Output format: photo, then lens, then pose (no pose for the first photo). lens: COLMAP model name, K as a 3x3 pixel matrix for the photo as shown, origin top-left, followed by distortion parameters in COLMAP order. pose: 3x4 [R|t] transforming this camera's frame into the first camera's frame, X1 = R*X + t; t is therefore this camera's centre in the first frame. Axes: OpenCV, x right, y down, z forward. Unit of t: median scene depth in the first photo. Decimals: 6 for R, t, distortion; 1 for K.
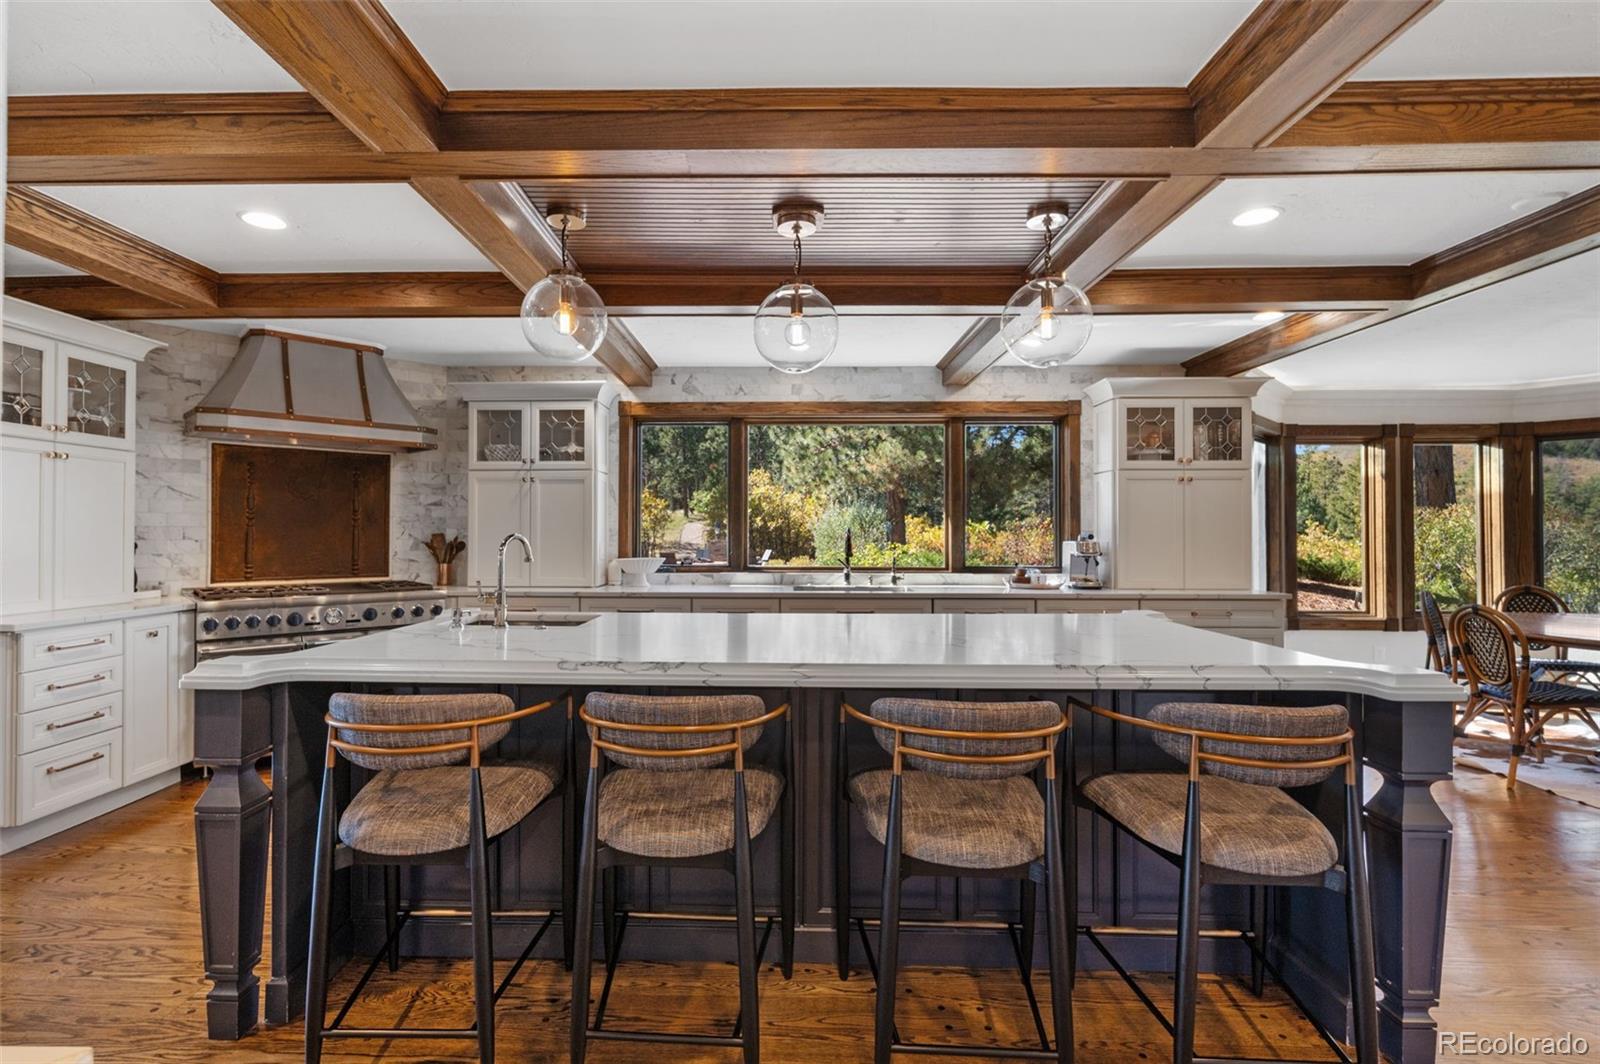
lens RADIAL K [[832.6, 0, 800.0], [0, 832.6, 532.0], [0, 0, 1]] dist [0.001722, -0.001049]
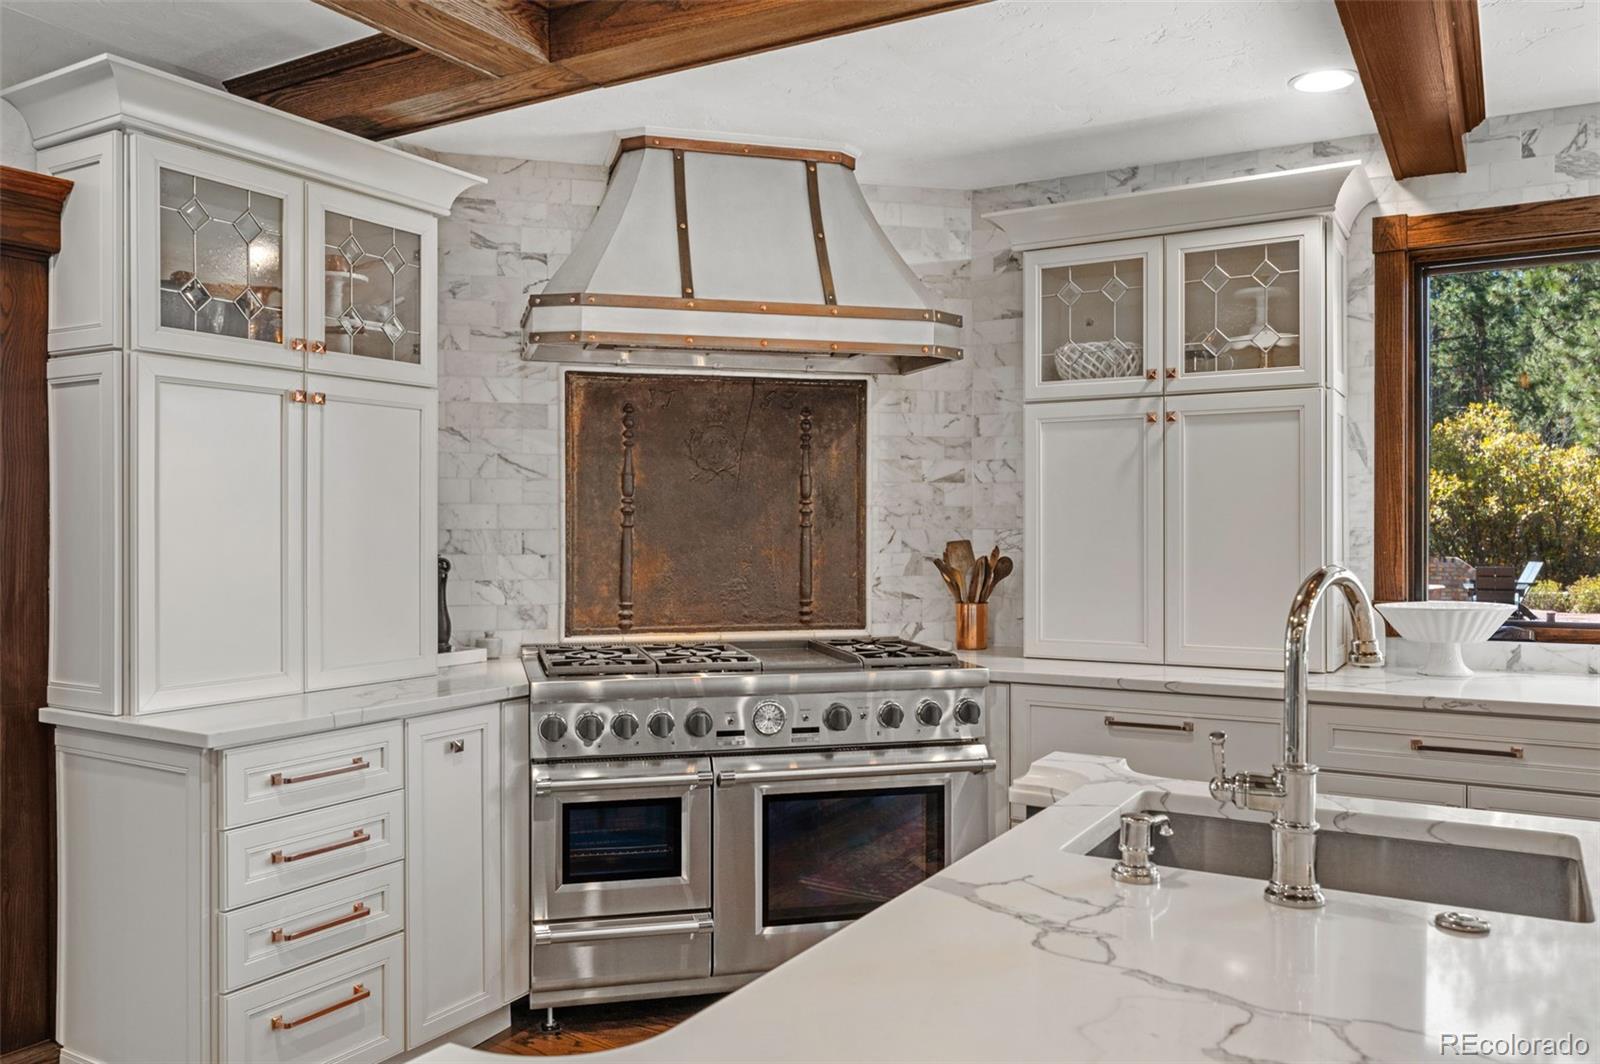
lens RADIAL K [[1377.7, 0, 800.0], [0, 1377.7, 532.0], [0, 0, 1]] dist [0.003302, -0.000328]
pose [[0.885221, -0.002476, -0.465164, -0.166170], [0.004998, 0.999979, 0.004187, -0.007434], [0.465143, -0.006031, 0.885215, 0.291759]]
